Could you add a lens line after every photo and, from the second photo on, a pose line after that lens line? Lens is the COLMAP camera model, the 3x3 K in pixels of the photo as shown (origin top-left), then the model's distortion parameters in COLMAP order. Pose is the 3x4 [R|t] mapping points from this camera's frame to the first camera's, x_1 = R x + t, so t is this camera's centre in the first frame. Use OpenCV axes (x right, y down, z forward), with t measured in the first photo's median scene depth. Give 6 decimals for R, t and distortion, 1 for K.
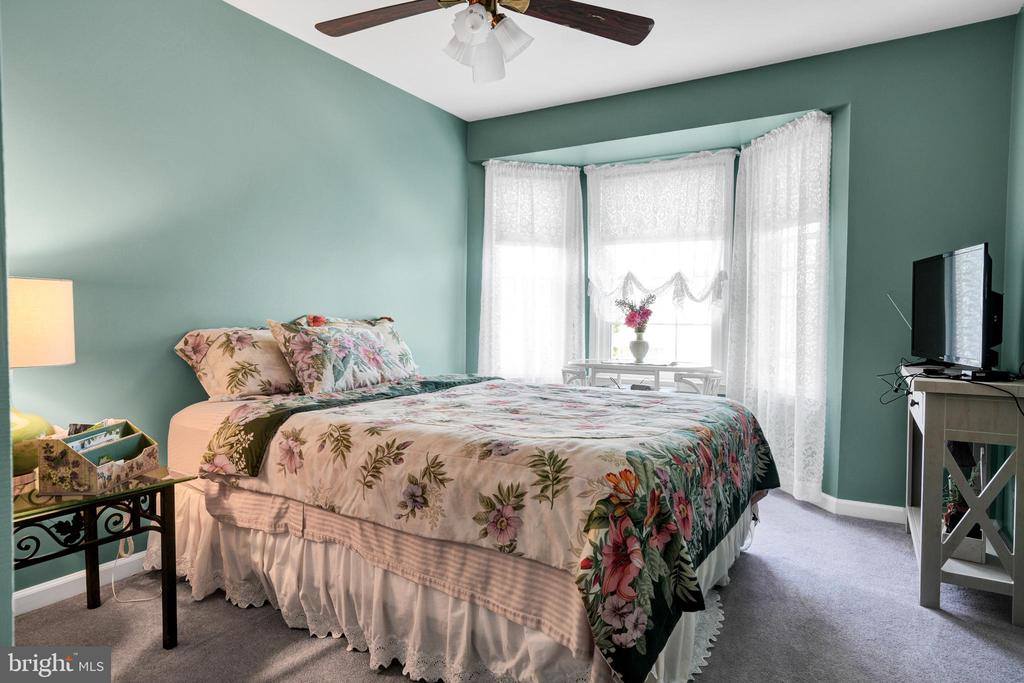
lens RADIAL K [[610.1, 0, 512.0], [0, 610.1, 341.5], [0, 0, 1]] dist [-0.032176, 0.038961]
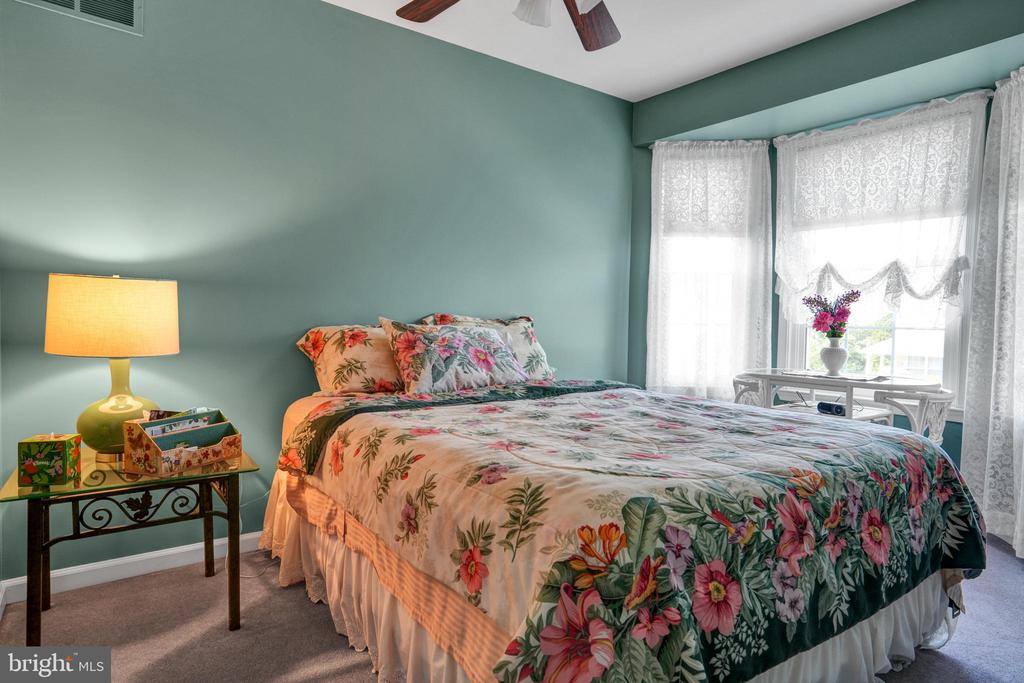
lens RADIAL K [[610.1, 0, 512.0], [0, 610.1, 341.5], [0, 0, 1]] dist [-0.032176, 0.038961]
pose [[0.922201, 0.021119, -0.386134, 0.240669], [-0.022023, 0.999755, 0.002085, -0.004239], [0.386083, 0.006581, 0.922441, 0.192318]]
